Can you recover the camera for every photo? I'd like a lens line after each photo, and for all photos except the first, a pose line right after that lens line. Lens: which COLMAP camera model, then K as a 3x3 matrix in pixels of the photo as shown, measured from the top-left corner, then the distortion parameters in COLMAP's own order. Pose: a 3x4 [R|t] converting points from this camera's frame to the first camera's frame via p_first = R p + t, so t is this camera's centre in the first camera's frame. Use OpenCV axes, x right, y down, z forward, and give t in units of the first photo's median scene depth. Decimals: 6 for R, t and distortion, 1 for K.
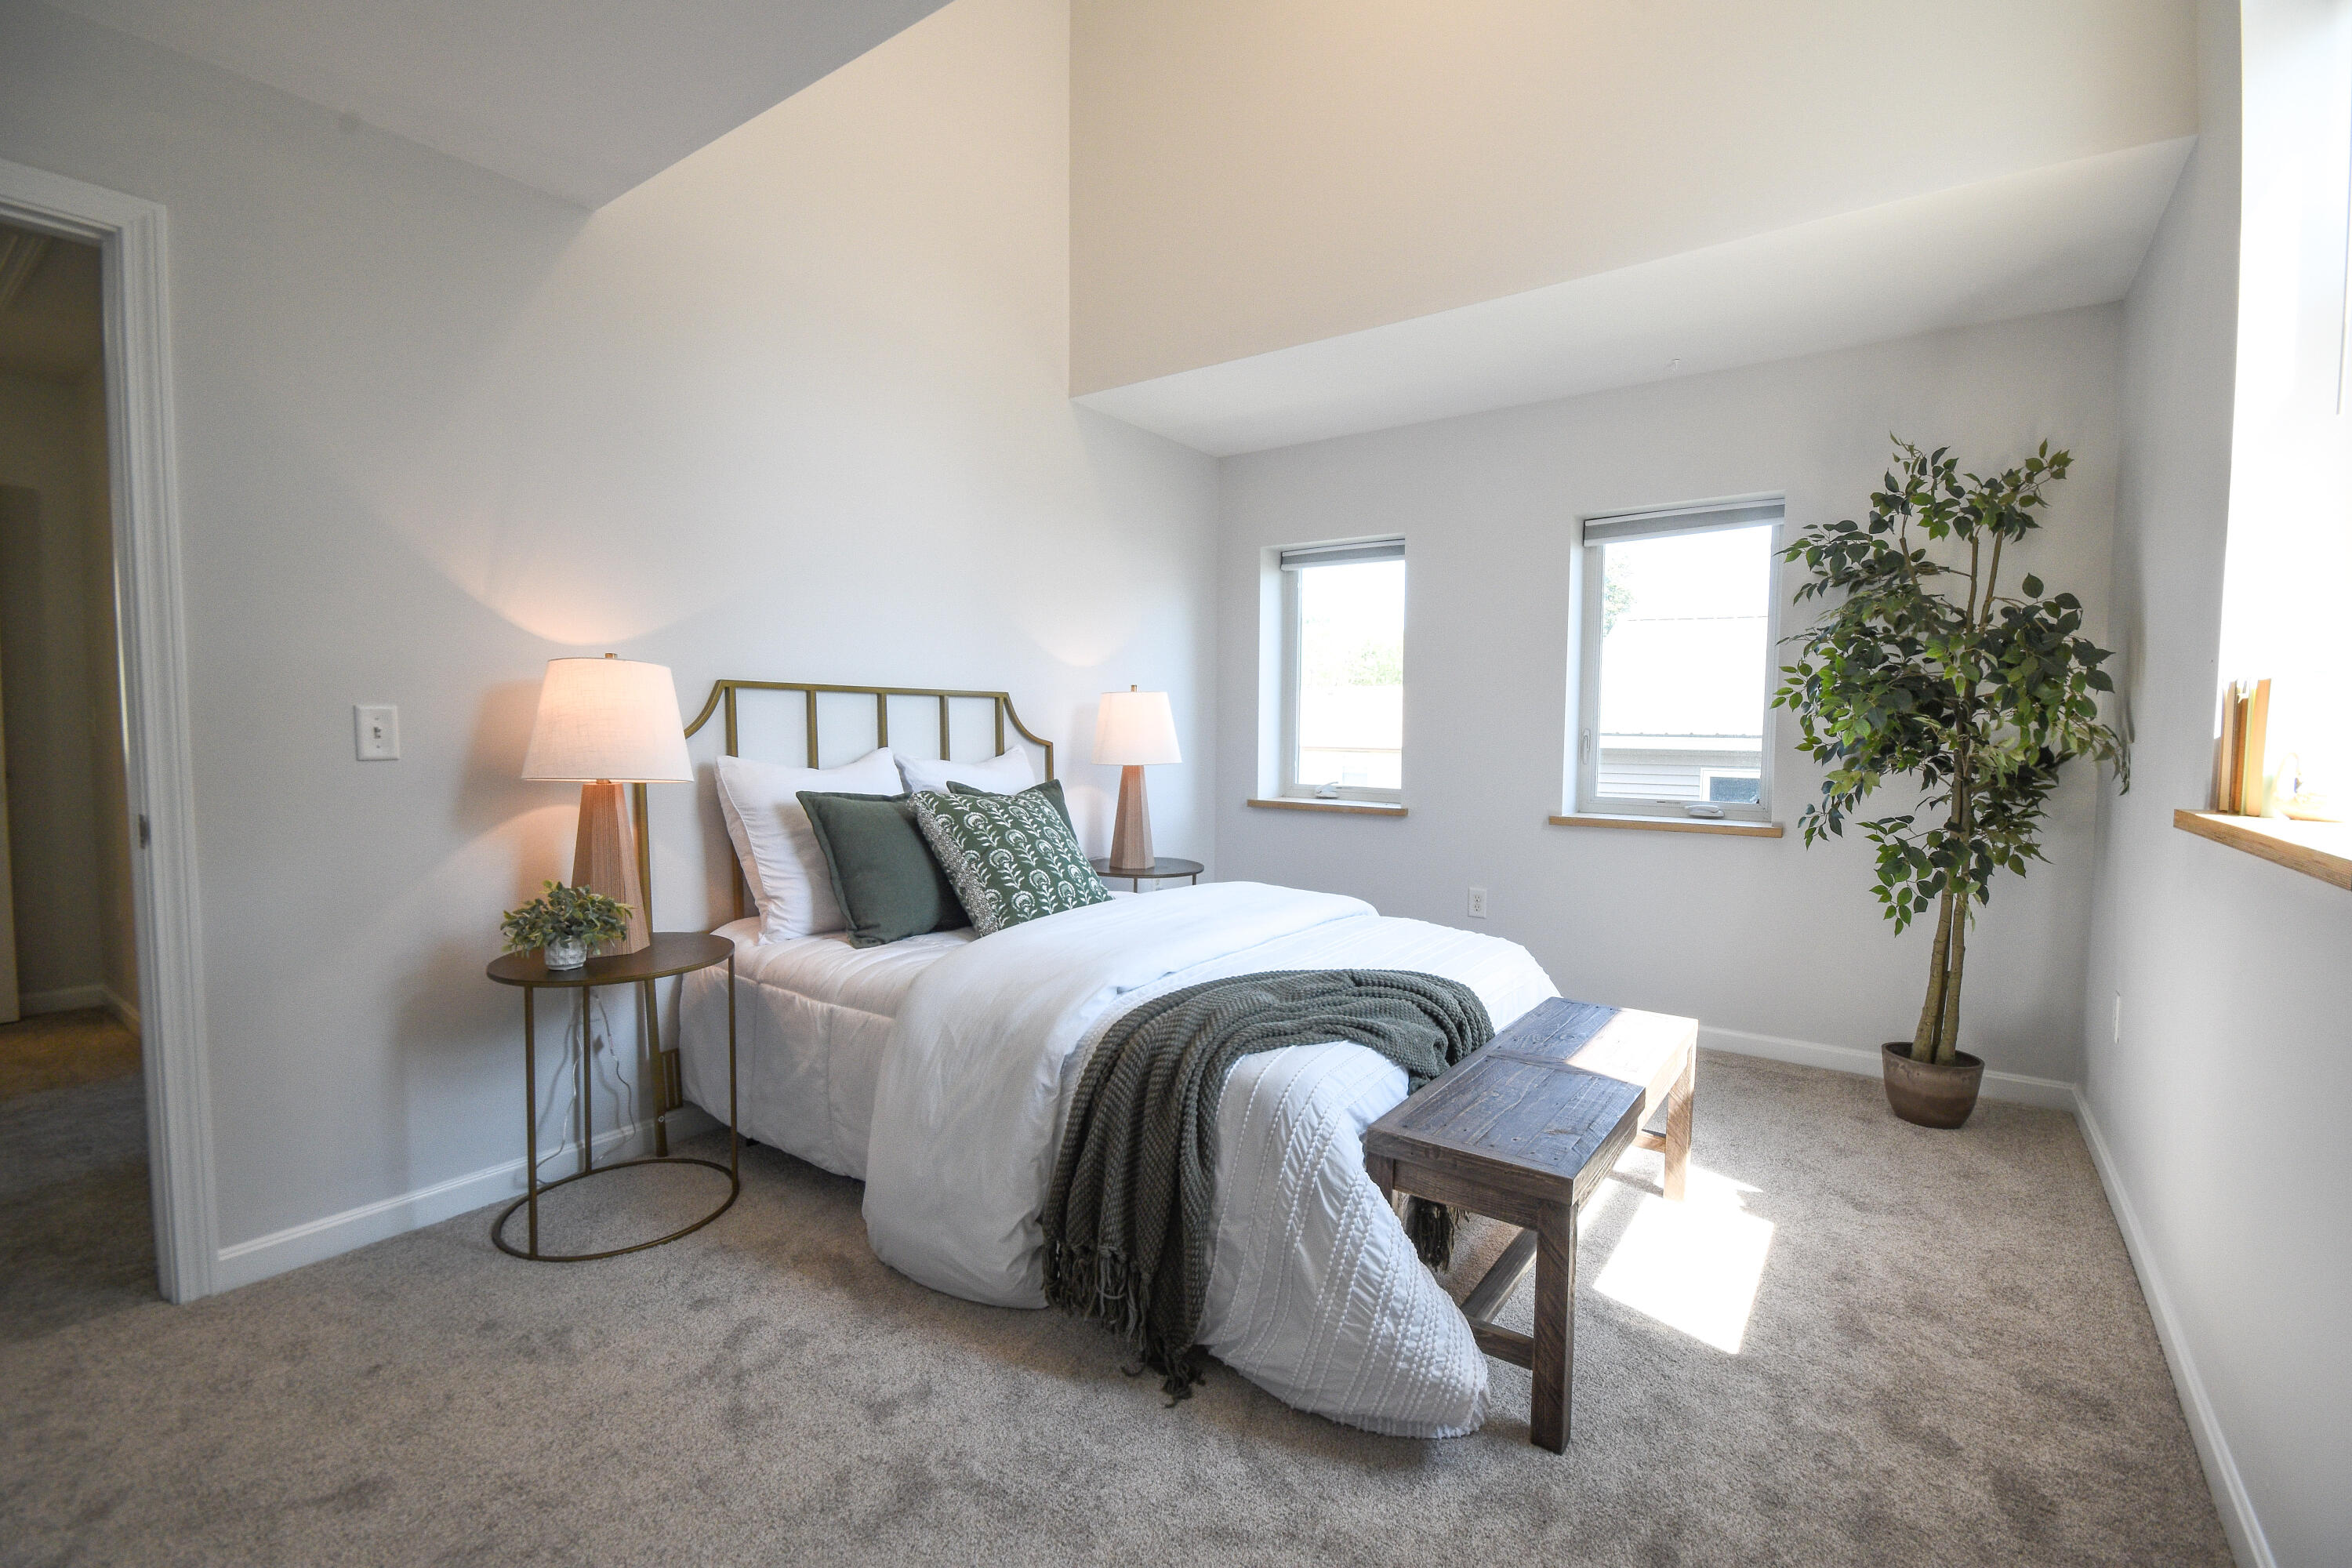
lens RADIAL K [[1051.2, 0, 1176.0], [0, 1051.2, 784.0], [0, 0, 1]] dist [-0.012258, -0.000140]
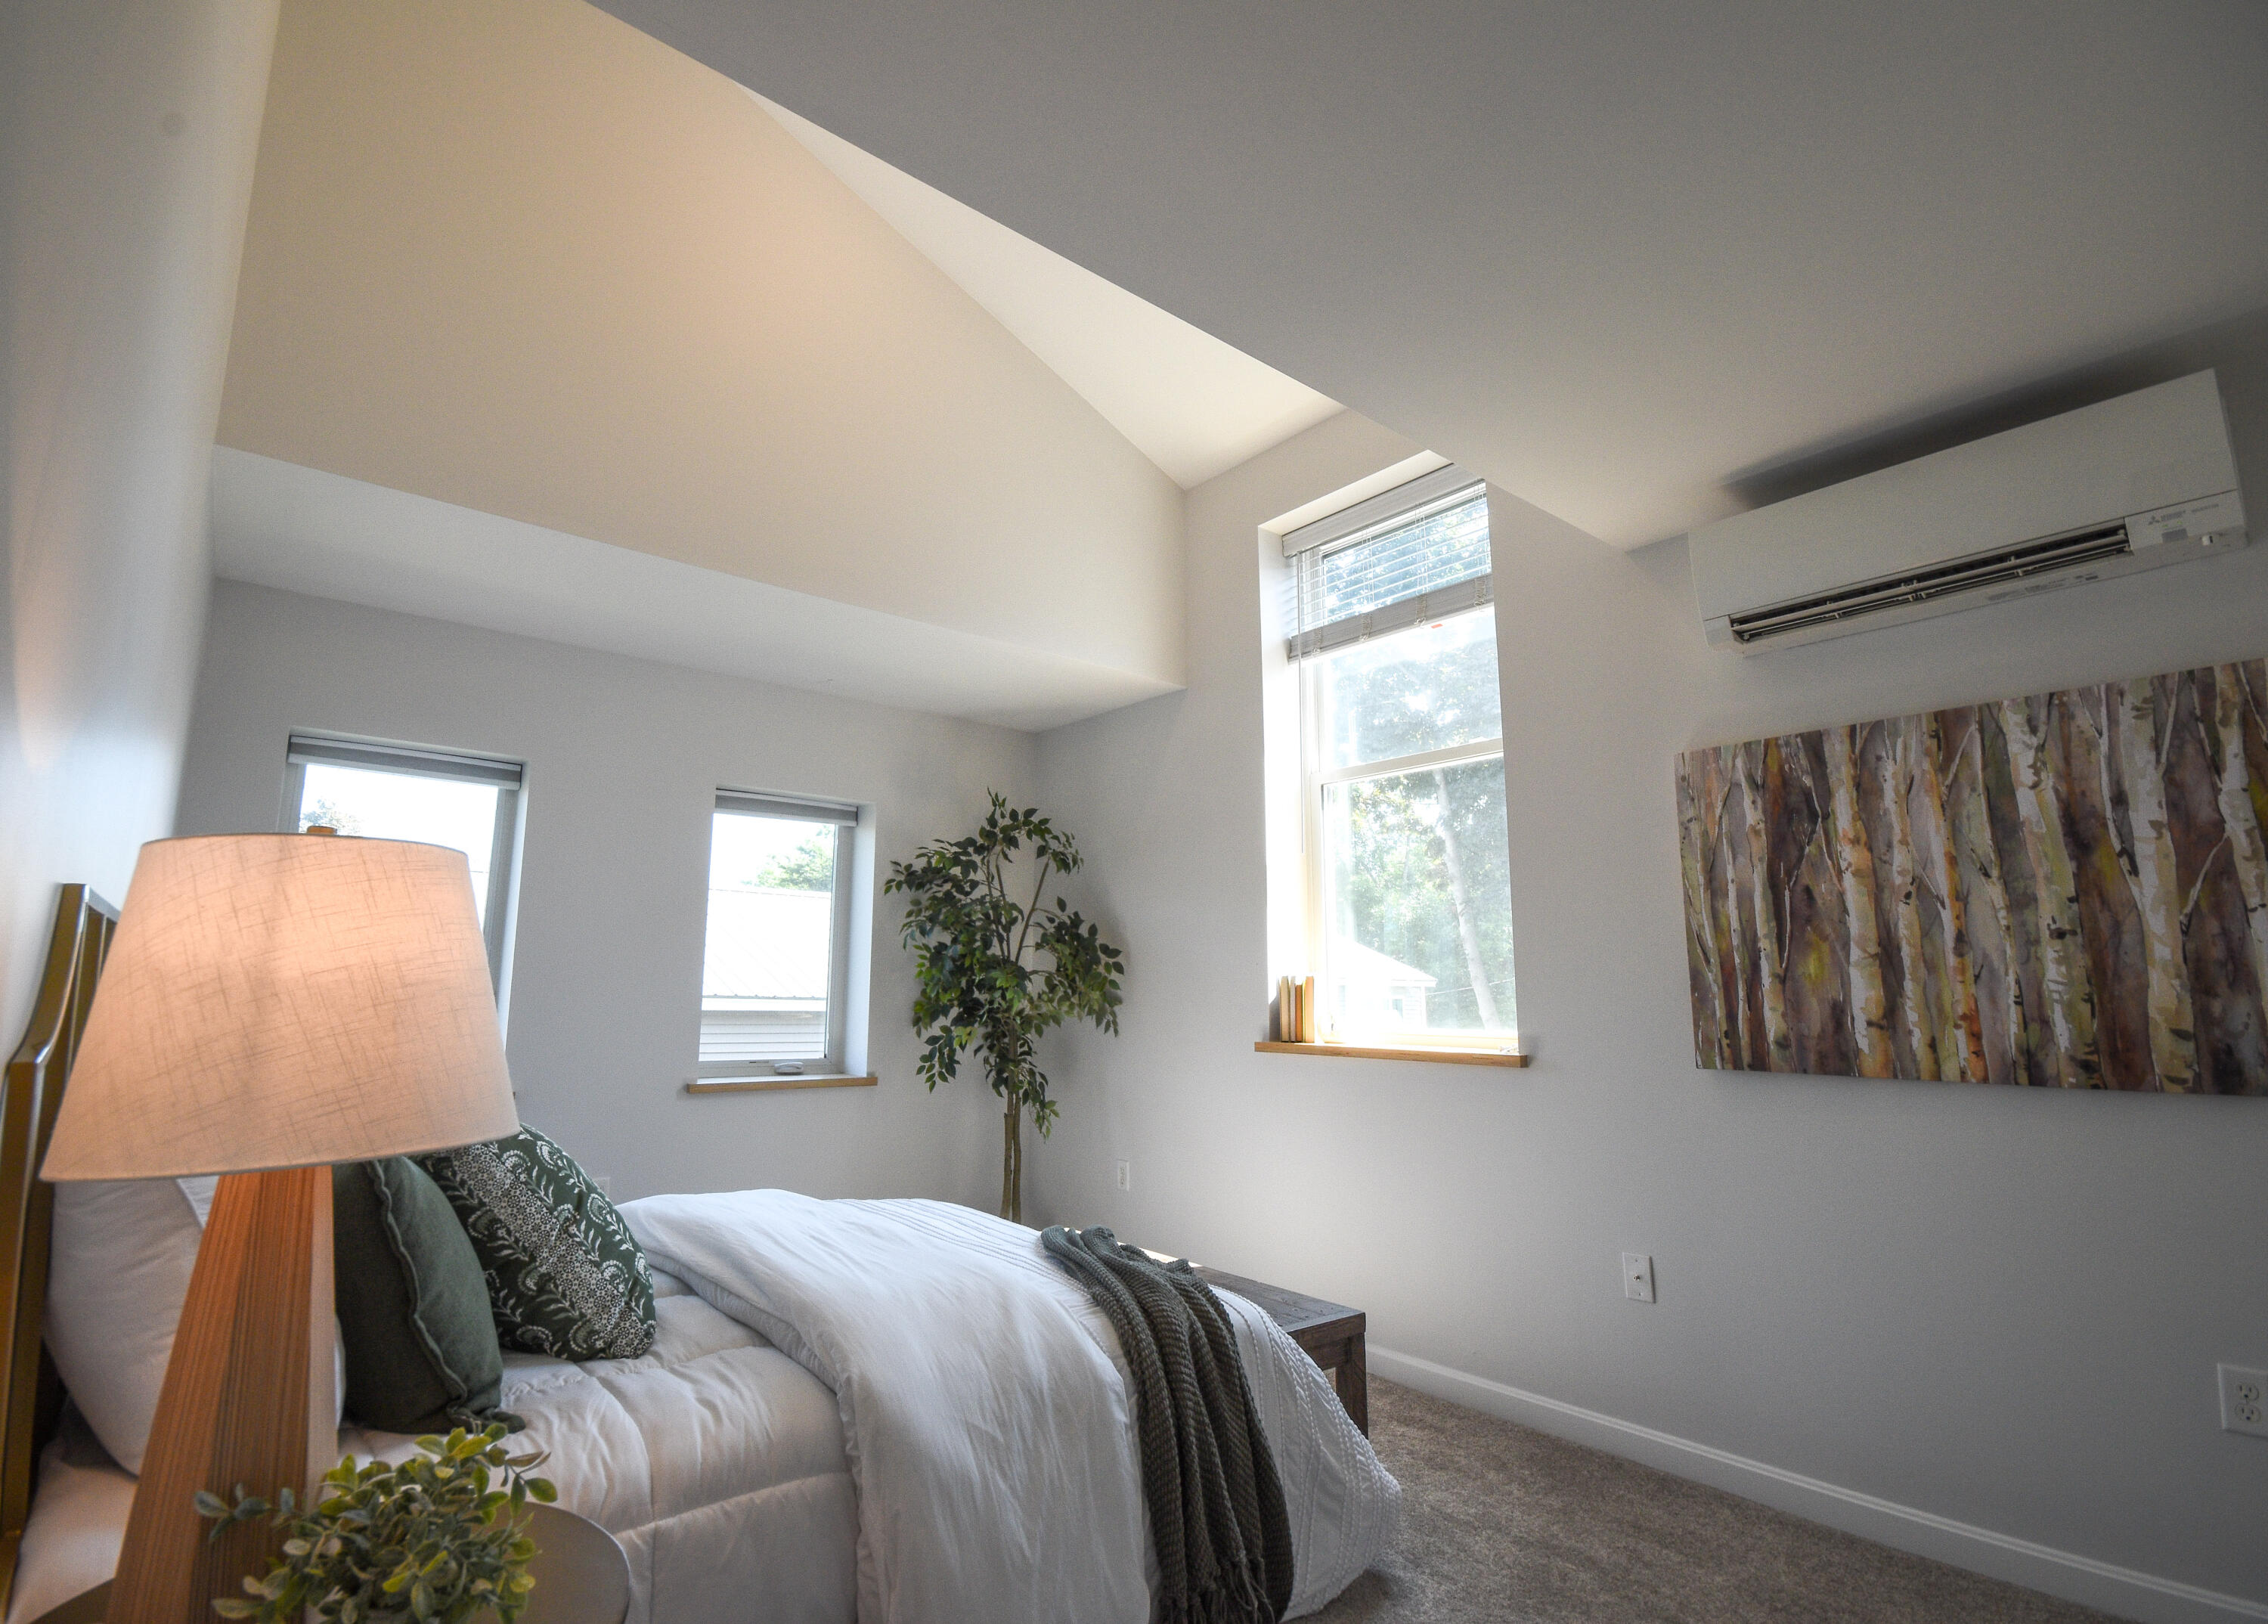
lens RADIAL K [[1023.1, 0, 1134.0], [0, 1023.1, 812.0], [0, 0, 1]] dist [-0.003697, -0.000234]
pose [[0.271696, 0.167415, 0.947710, -0.577185], [0.039876, 0.981949, -0.184895, -0.031155], [-0.961557, 0.088026, 0.260116, 0.412852]]
